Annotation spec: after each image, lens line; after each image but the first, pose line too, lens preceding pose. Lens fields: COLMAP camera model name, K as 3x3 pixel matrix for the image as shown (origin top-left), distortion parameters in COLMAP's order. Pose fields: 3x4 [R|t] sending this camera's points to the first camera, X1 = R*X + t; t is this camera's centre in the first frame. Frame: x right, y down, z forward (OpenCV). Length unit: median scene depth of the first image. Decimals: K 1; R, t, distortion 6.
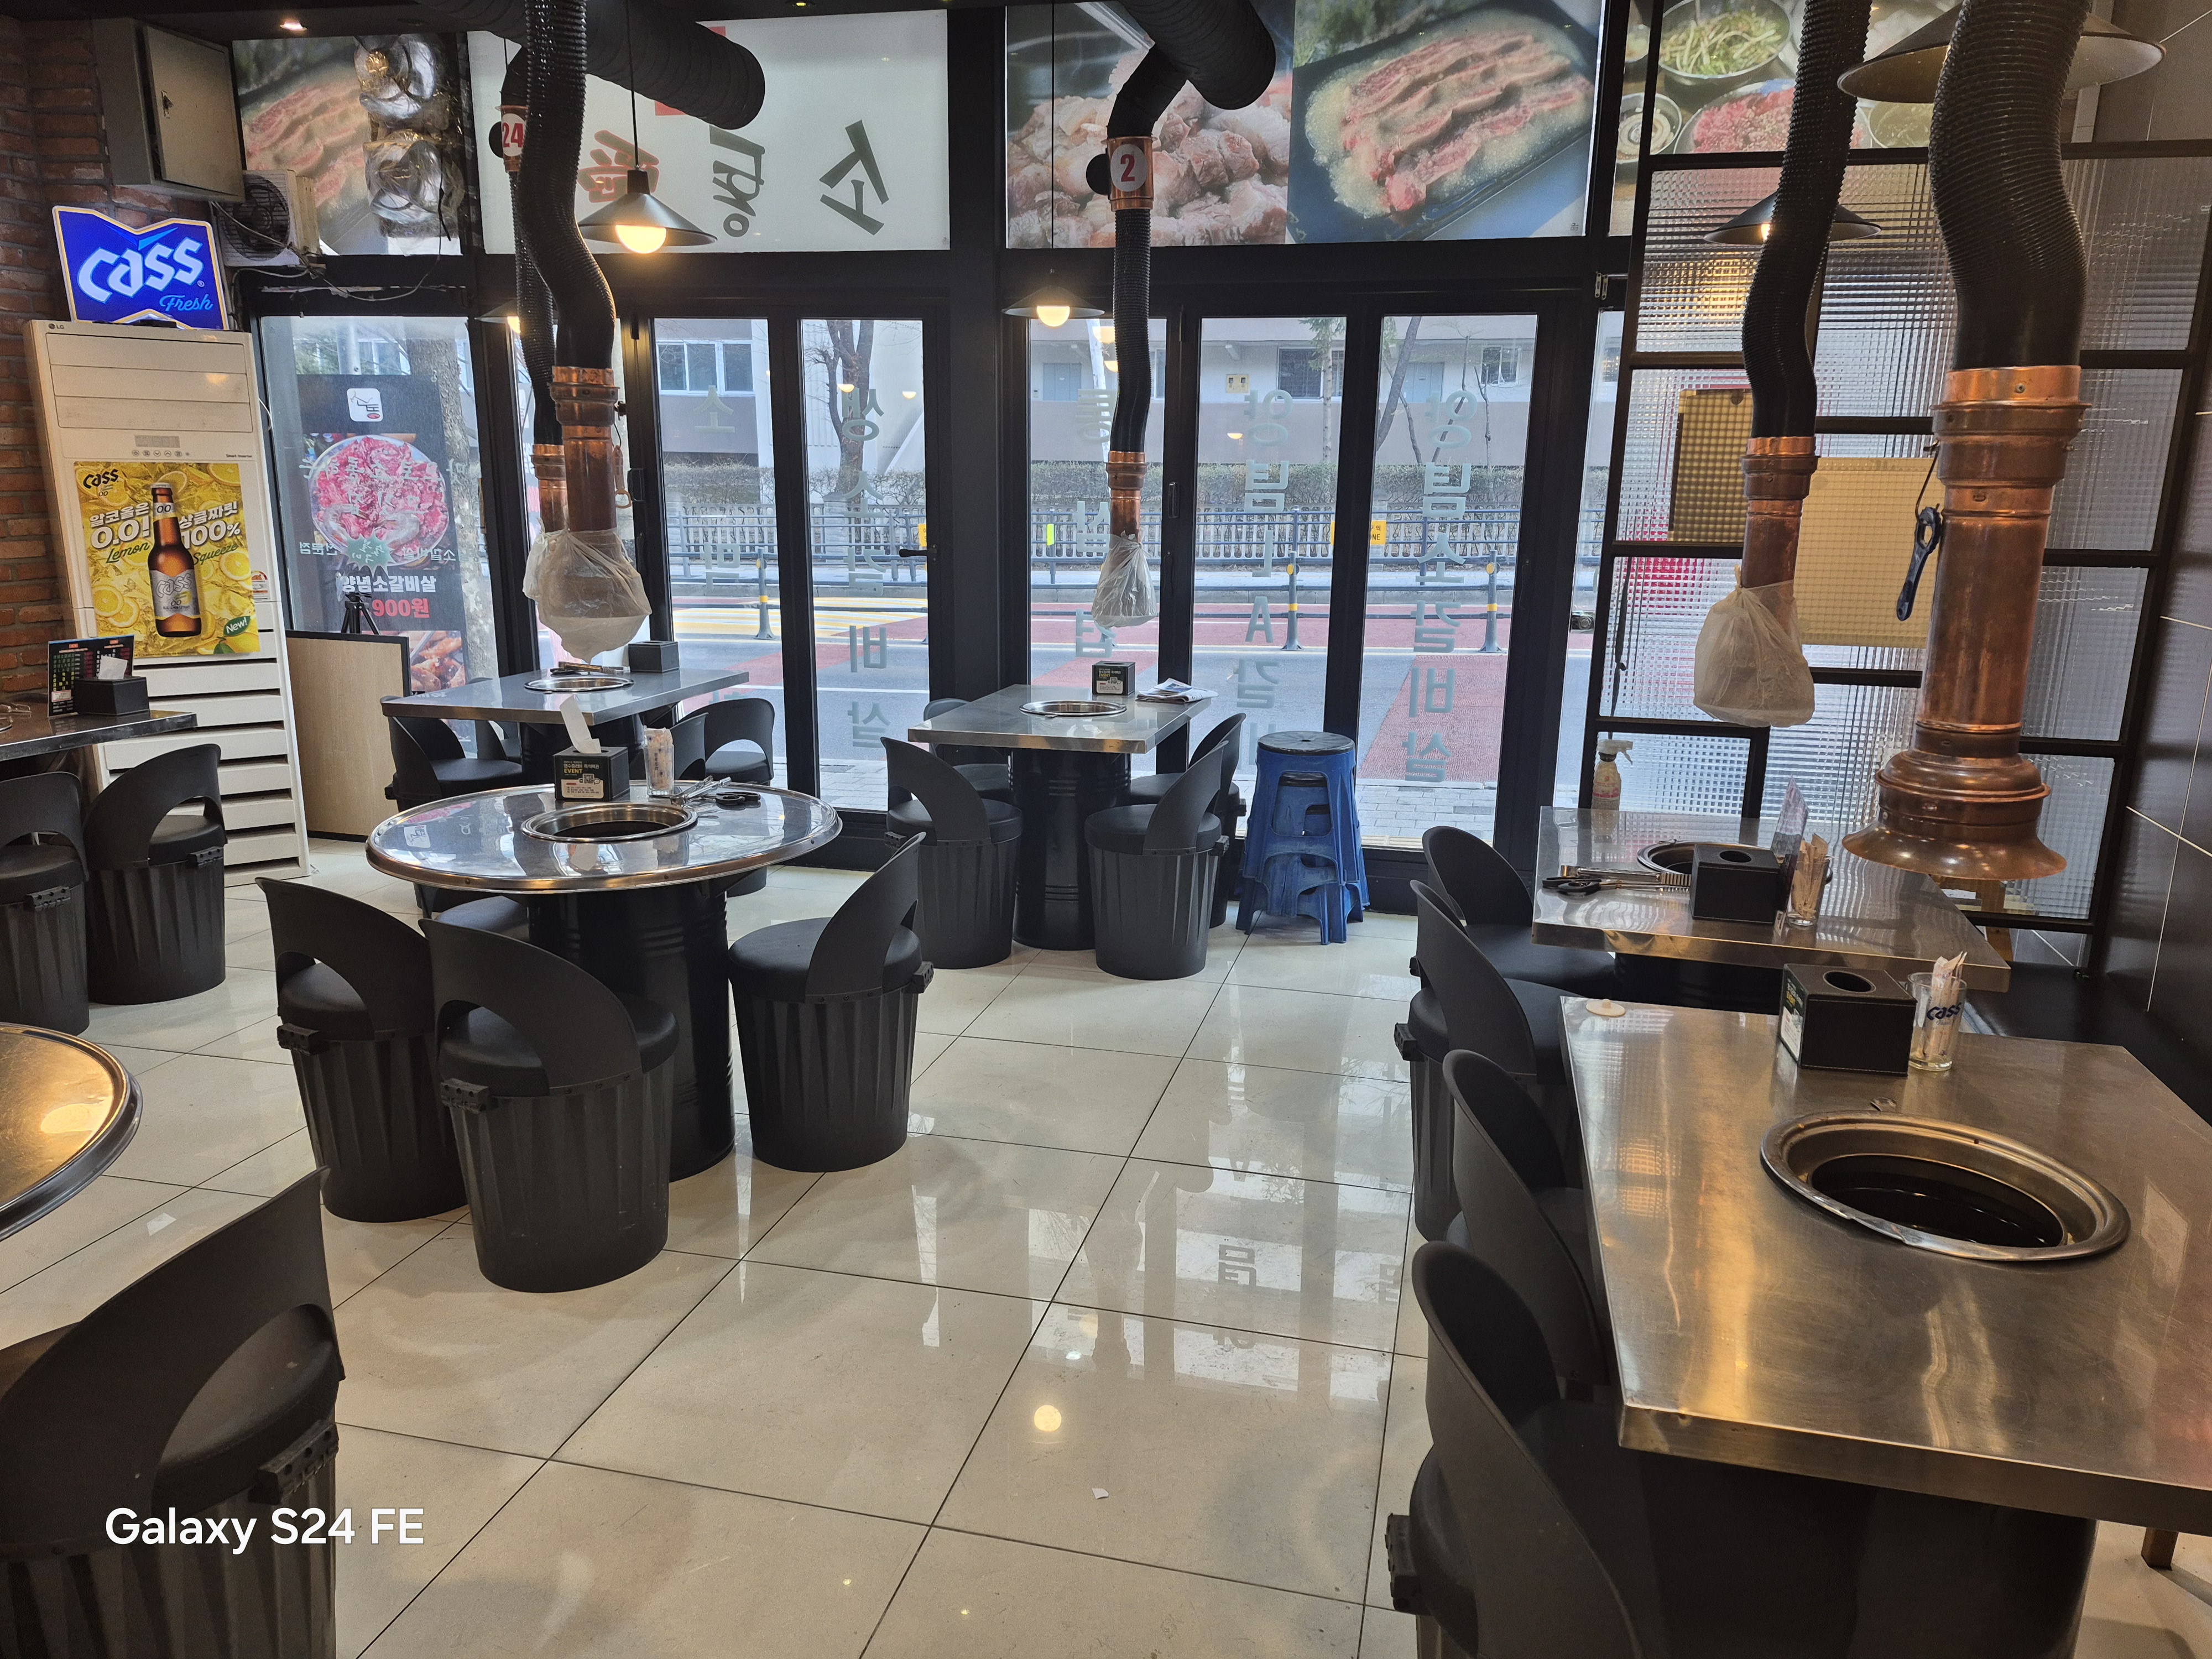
lens RADIAL K [[1528.8, 0, 1106.0], [0, 1528.8, 829.5], [0, 0, 1]] dist [0.009747, -0.001541]
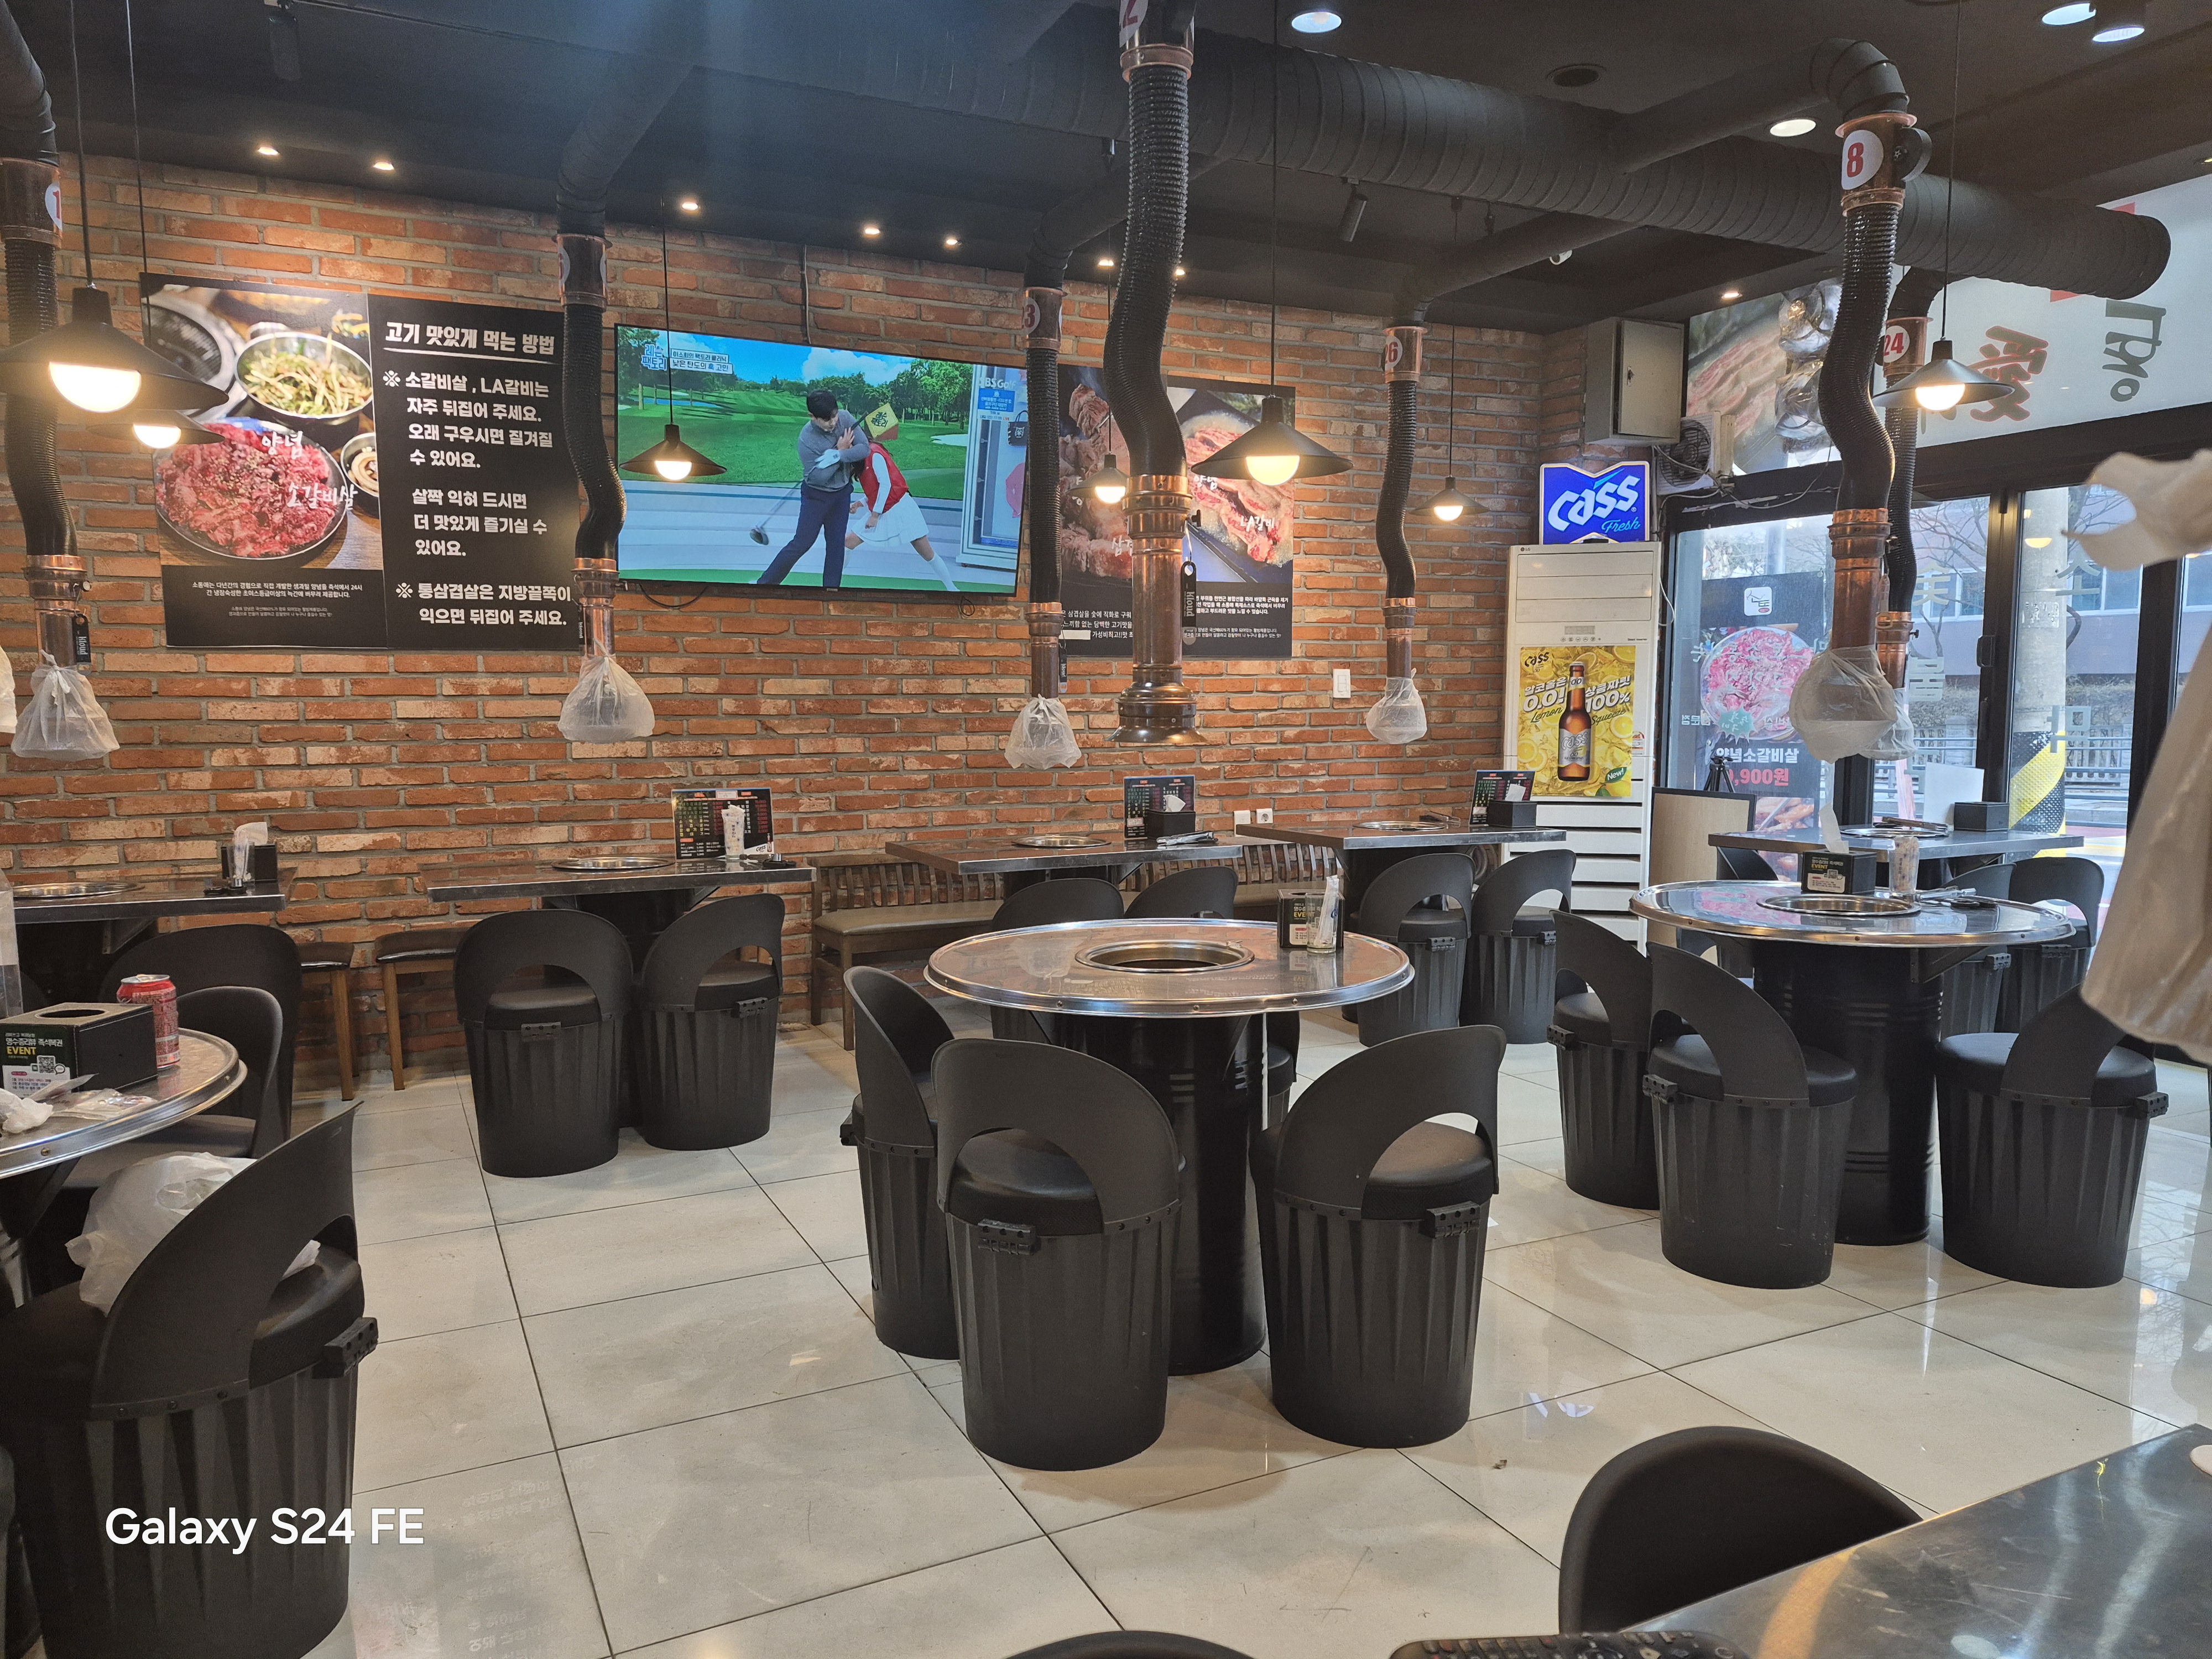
lens RADIAL K [[1528.8, 0, 1106.0], [0, 1528.8, 829.5], [0, 0, 1]] dist [0.009747, -0.001541]
pose [[0.638844, 0.054254, -0.767421, 0.110863], [-0.165931, 0.983750, -0.068583, 0.059999], [0.751229, 0.171153, 0.637465, -0.076424]]
